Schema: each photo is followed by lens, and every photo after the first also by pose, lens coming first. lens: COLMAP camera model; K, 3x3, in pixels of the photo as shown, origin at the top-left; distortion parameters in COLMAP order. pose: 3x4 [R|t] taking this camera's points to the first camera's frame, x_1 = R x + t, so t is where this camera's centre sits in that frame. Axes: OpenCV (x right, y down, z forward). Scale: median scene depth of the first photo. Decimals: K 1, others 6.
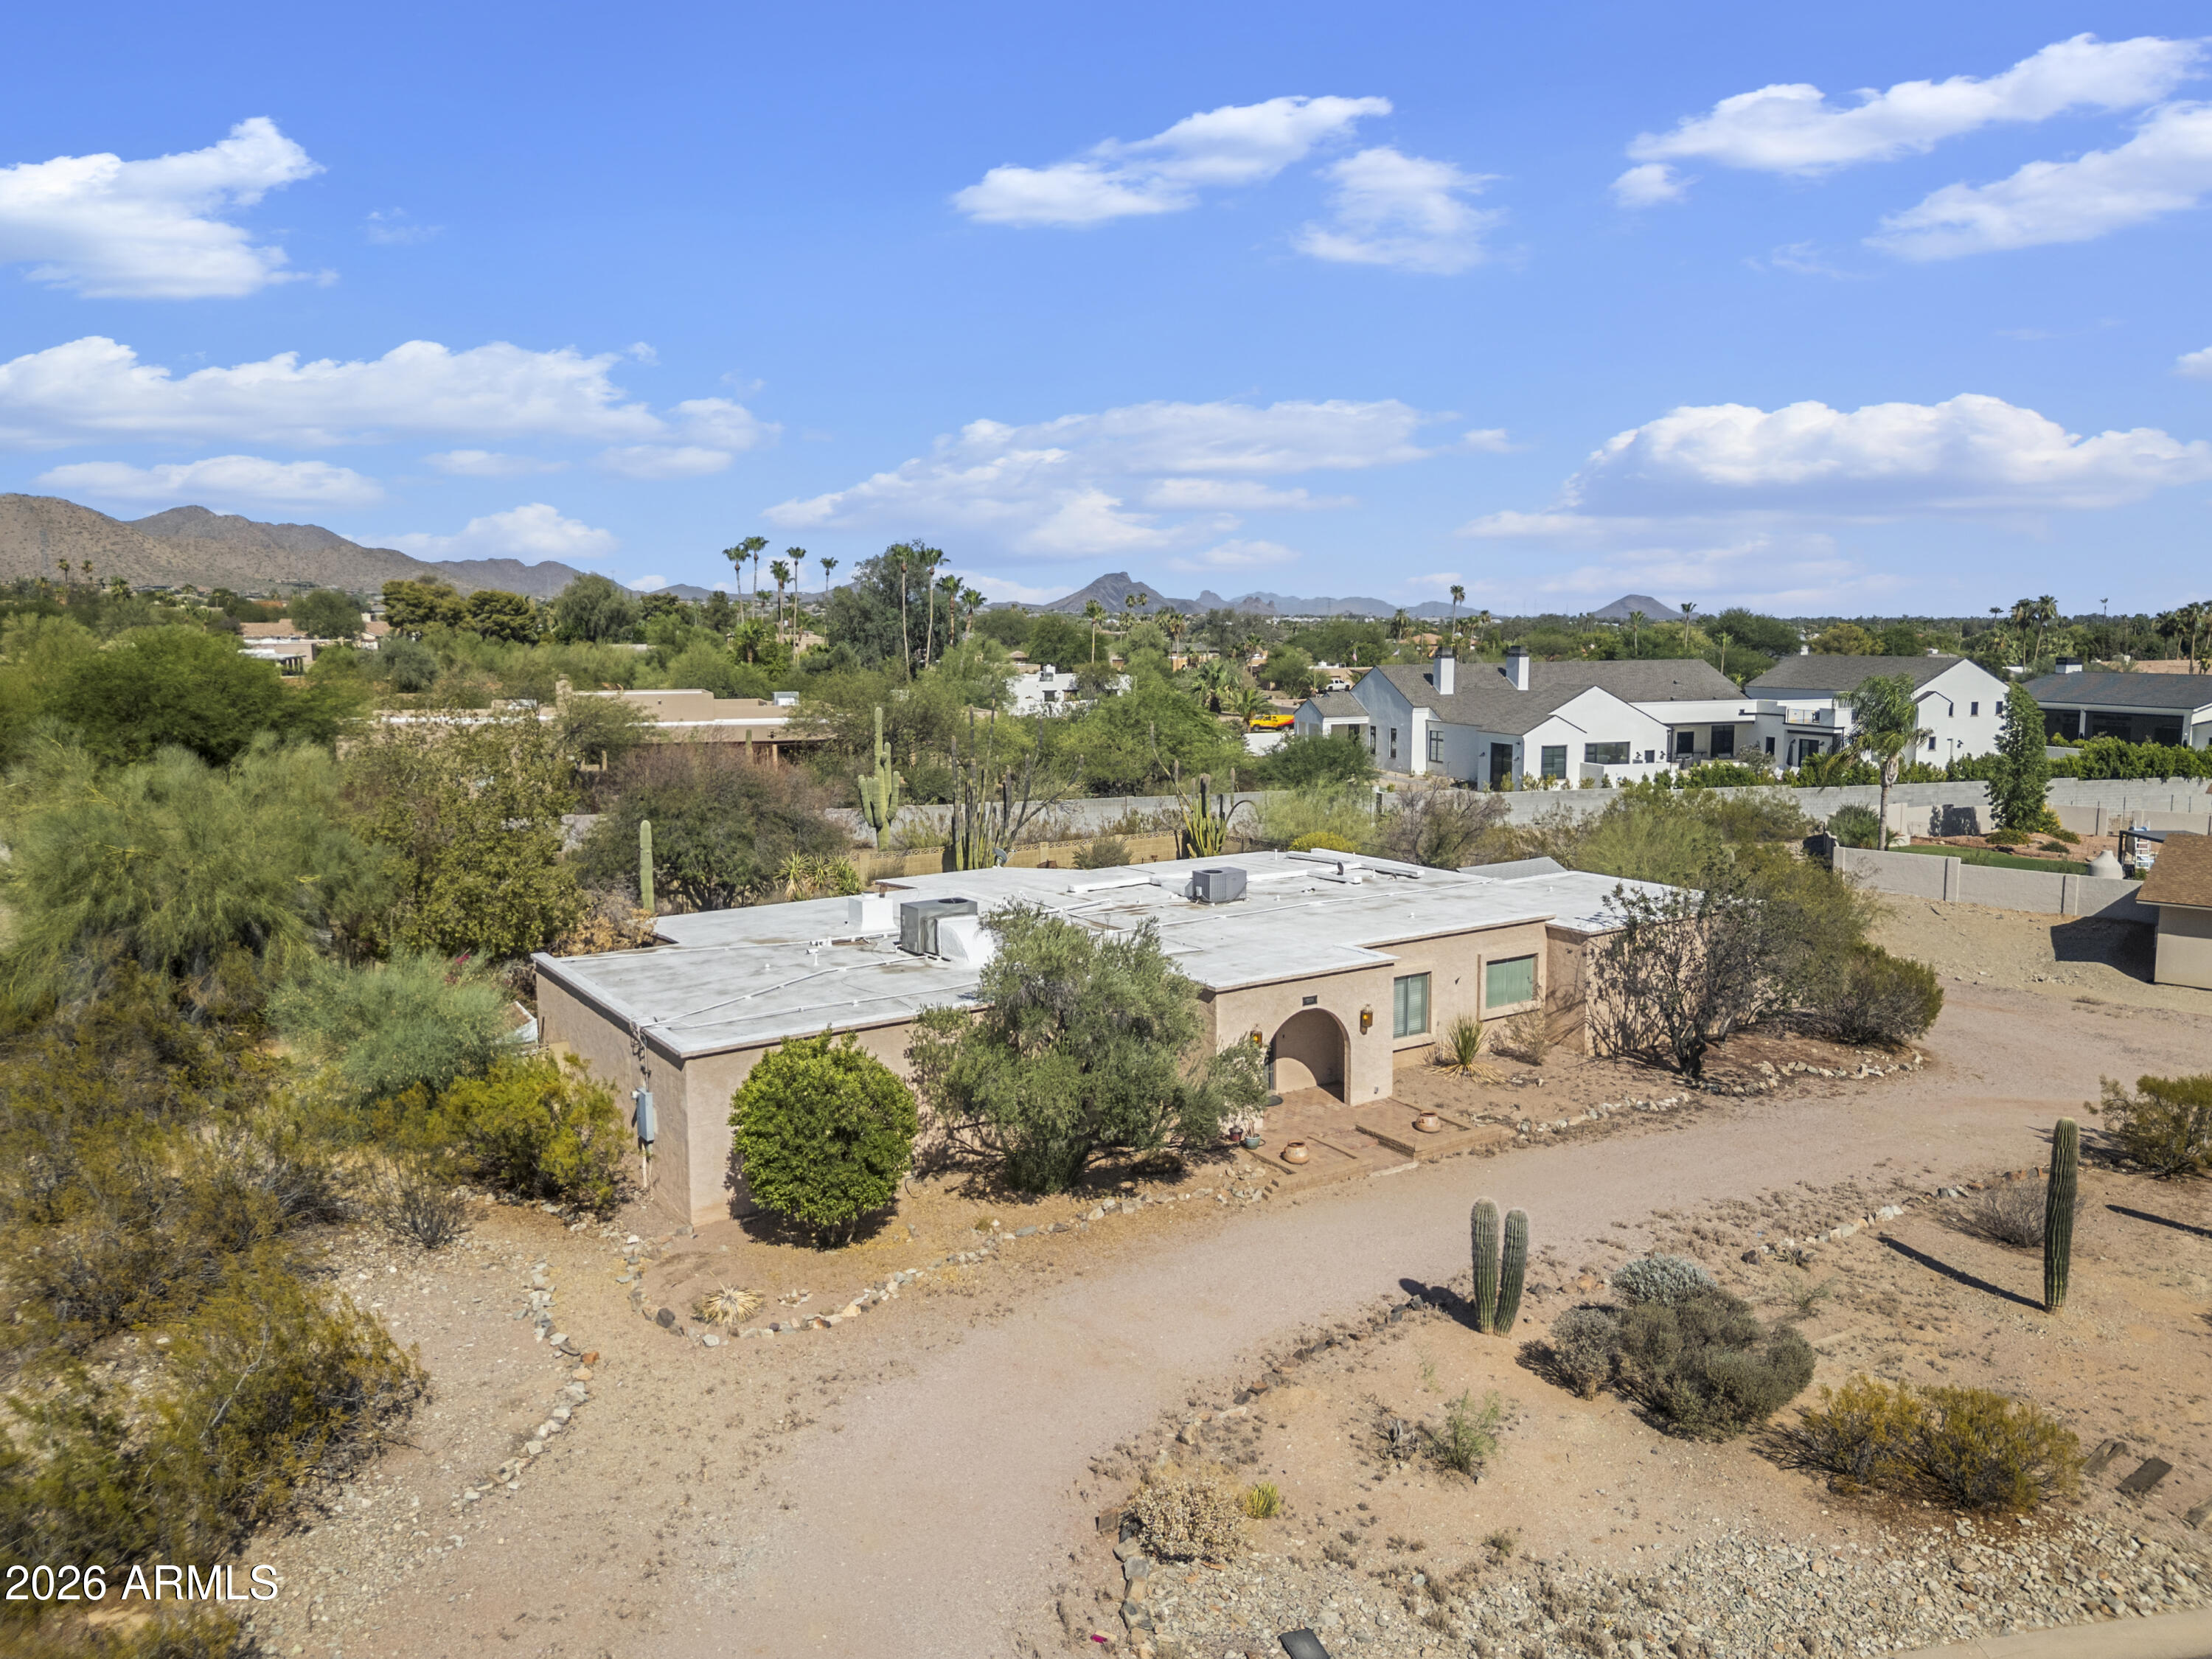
lens RADIAL K [[1575.5, 0, 1106.0], [0, 1575.5, 829.5], [0, 0, 1]] dist [0.085030, -0.078181]
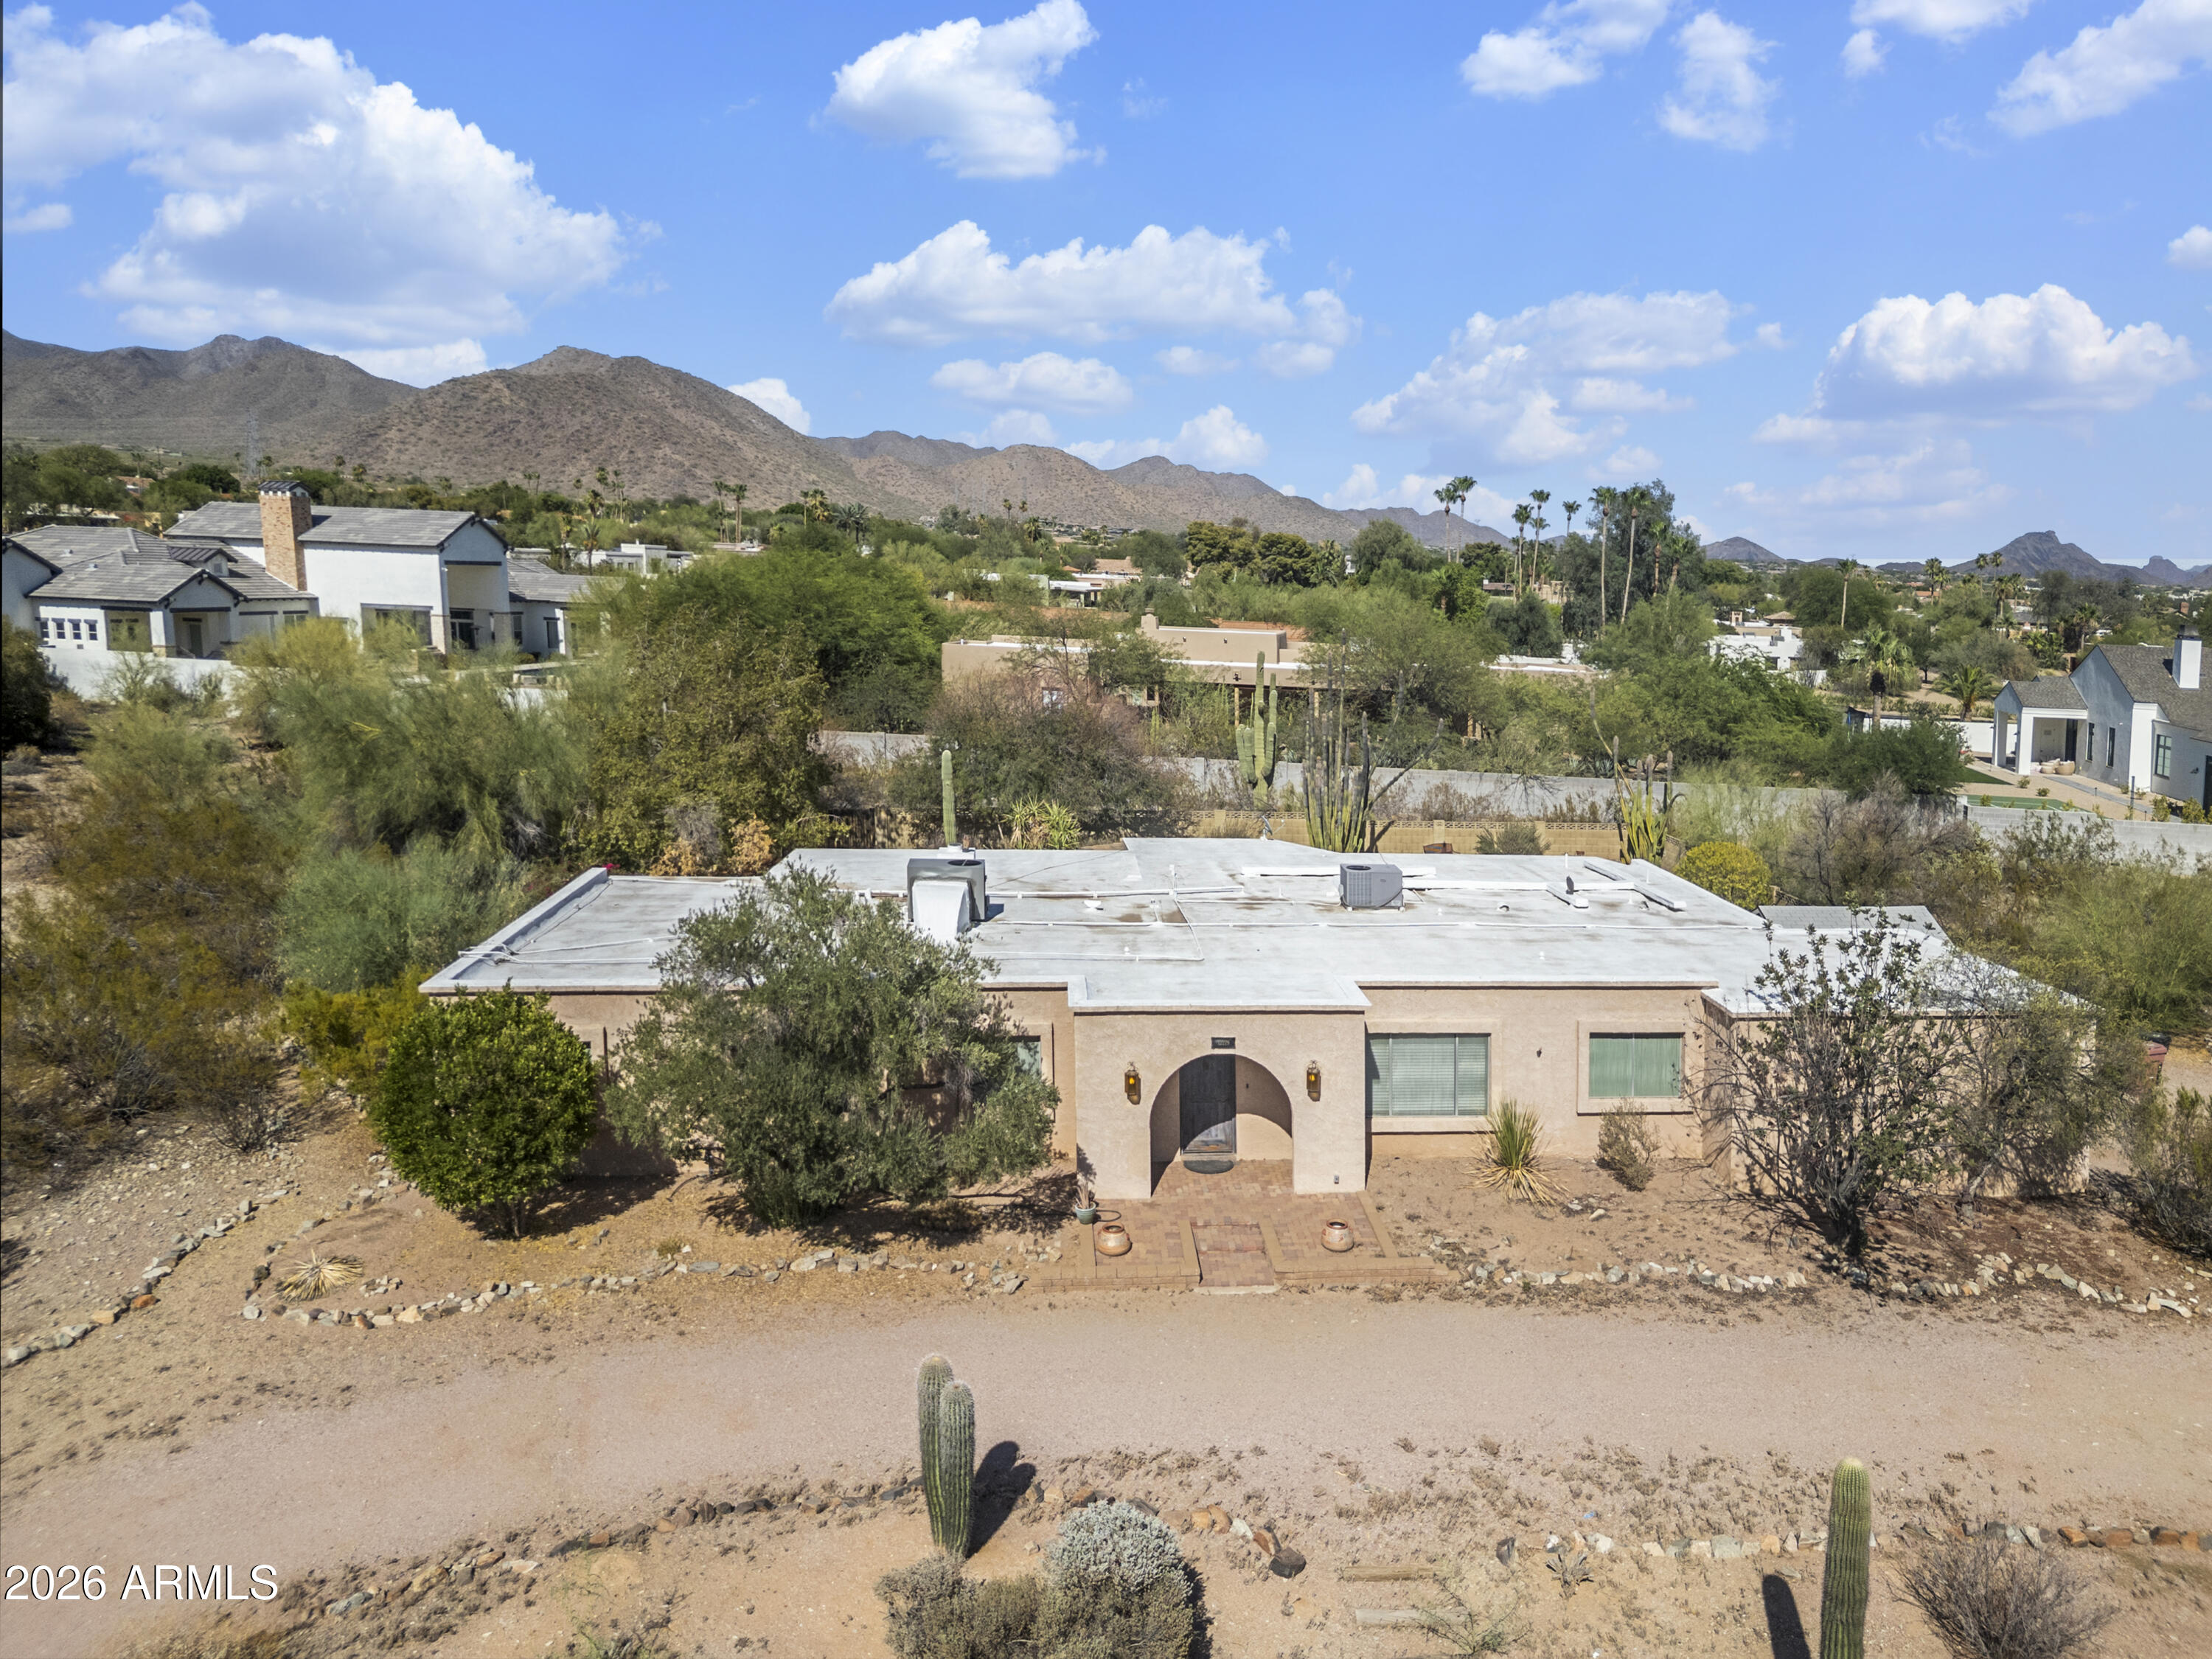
lens RADIAL K [[1648.9, 0, 1256.4], [0, 1648.9, 821.8], [0, 0, 1]] dist [0.057154, -0.034264]
pose [[0.901640, 0.102513, -0.420163, 0.379205], [-0.095901, 0.994707, 0.036895, -0.022862], [0.421721, 0.007028, 0.906698, 0.240135]]
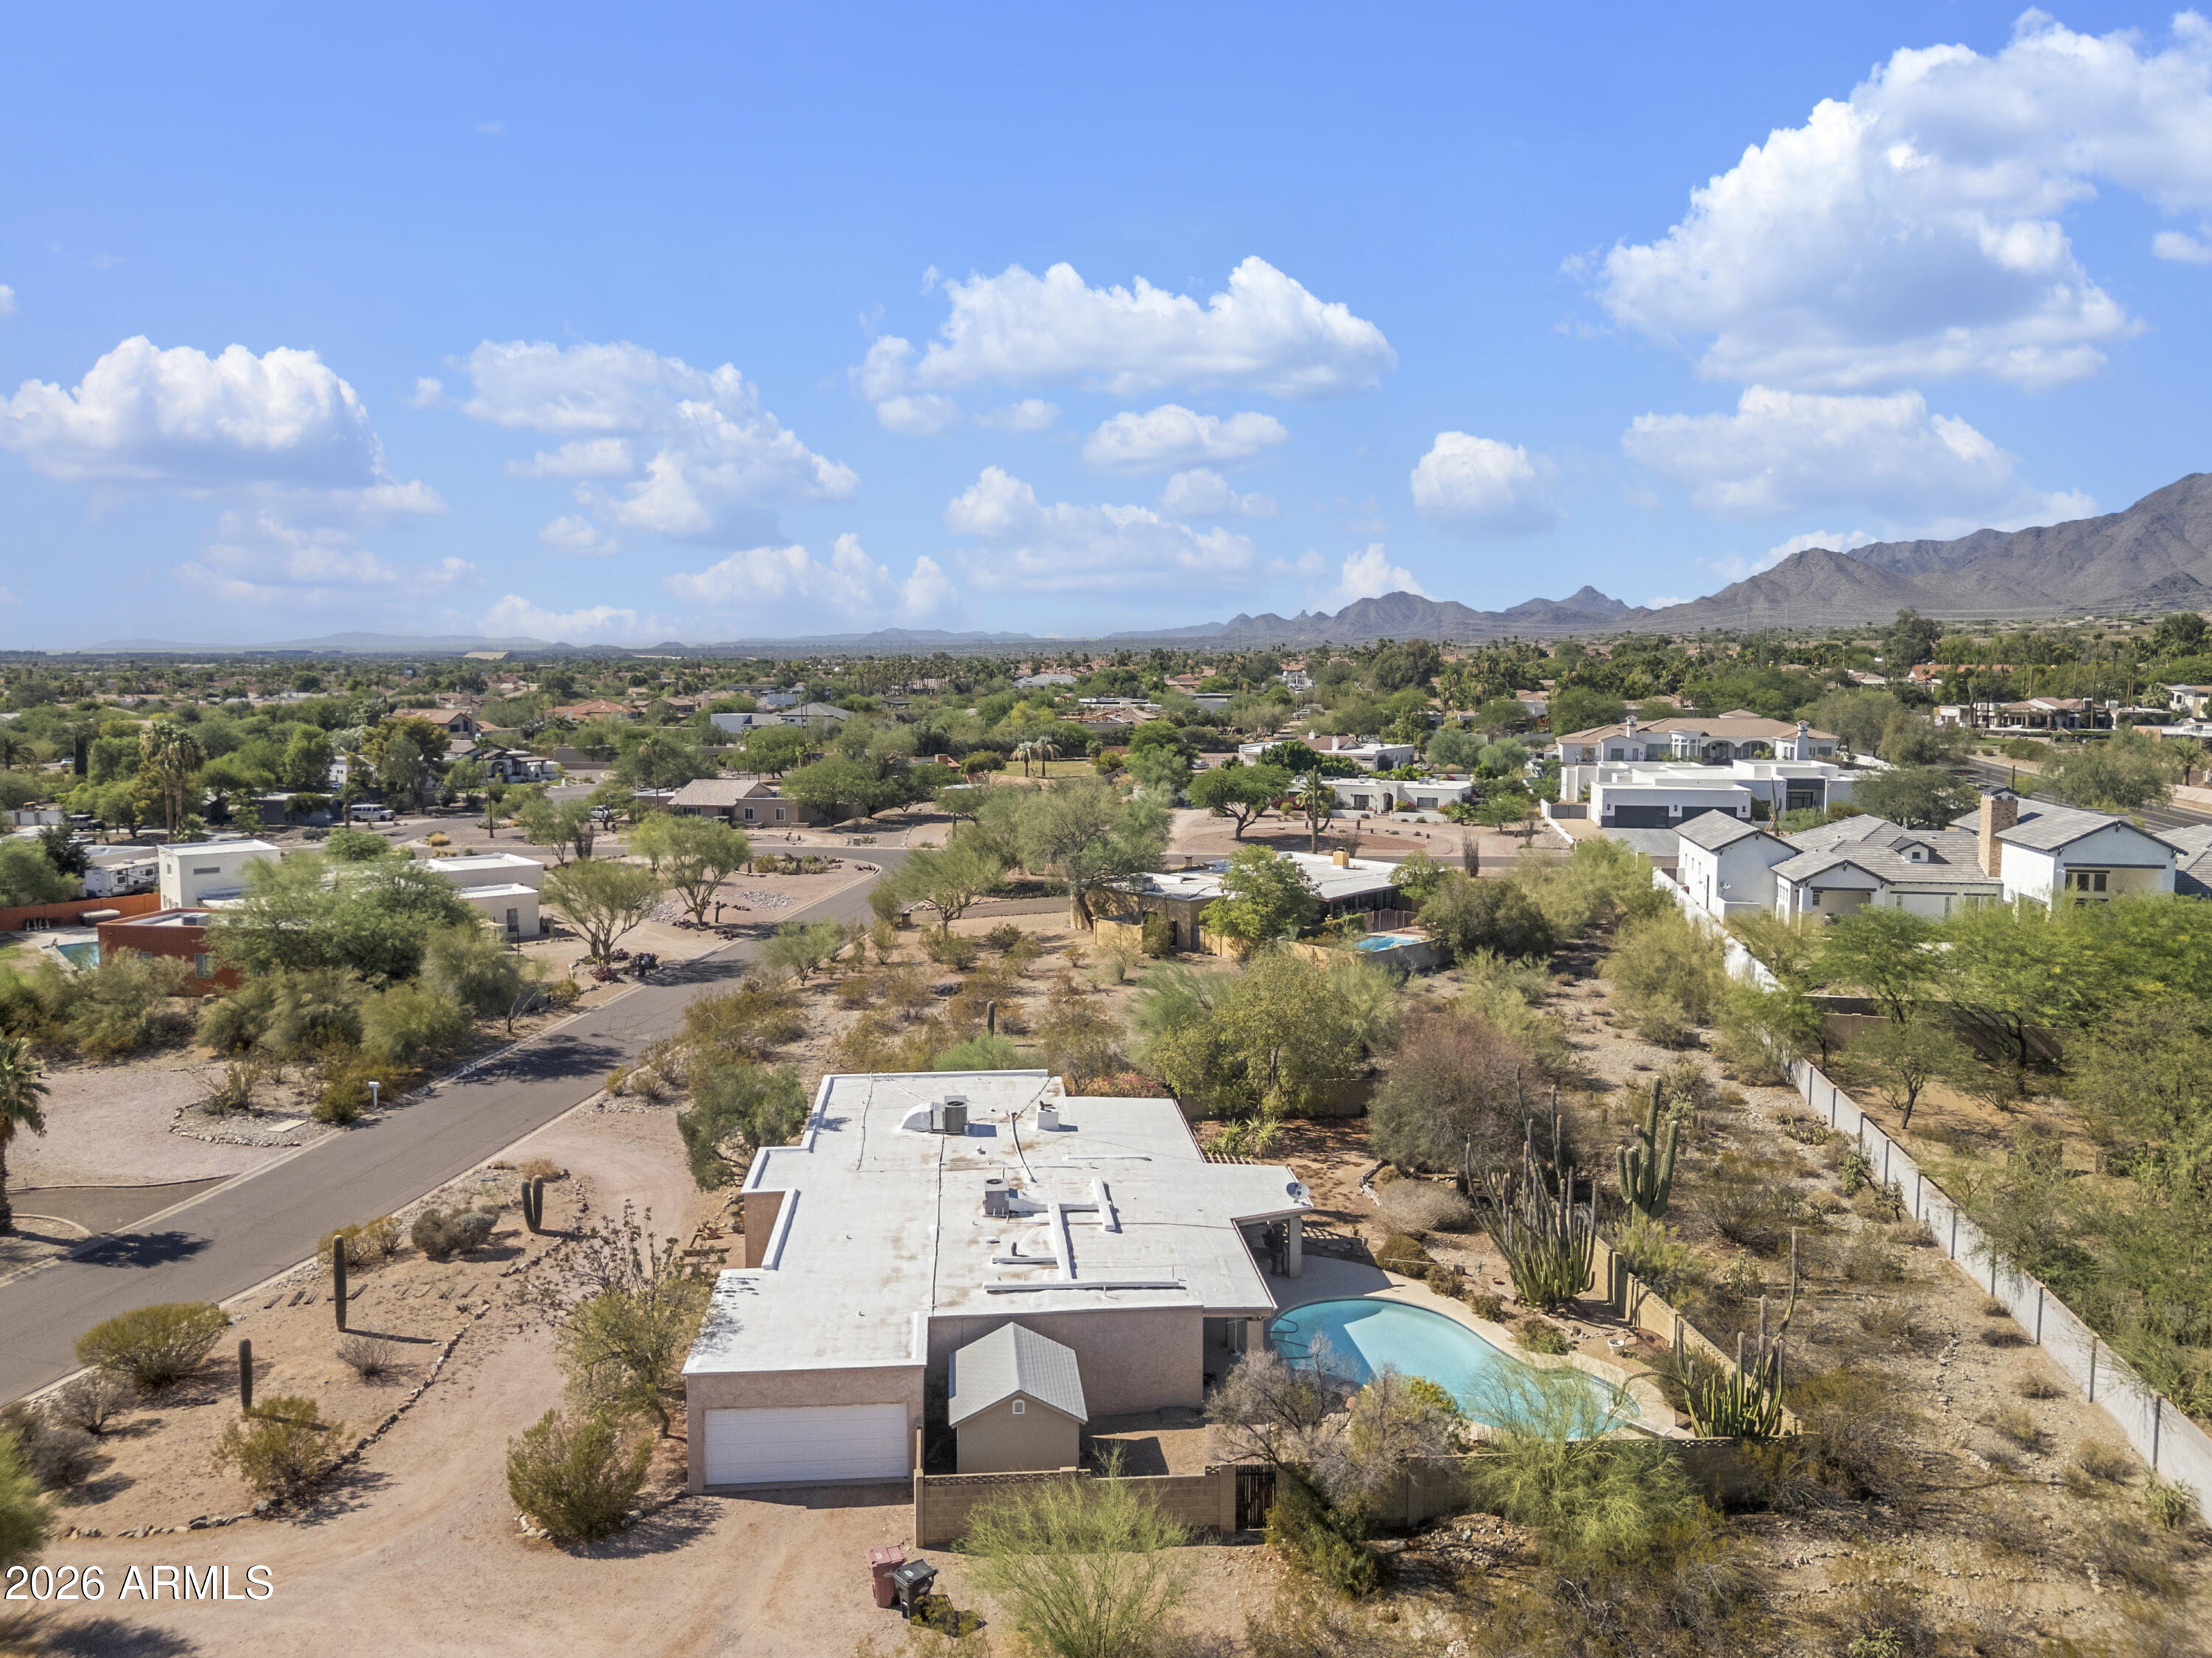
lens RADIAL K [[1575.4, 0, 1106.0], [0, 1575.4, 829.0], [0, 0, 1]] dist [0.085030, -0.078181]
pose [[-0.471089, 0.098409, -0.876579, 1.155809], [-0.114169, 0.978596, 0.171218, -0.445910], [0.874666, 0.180737, -0.449771, 1.508214]]
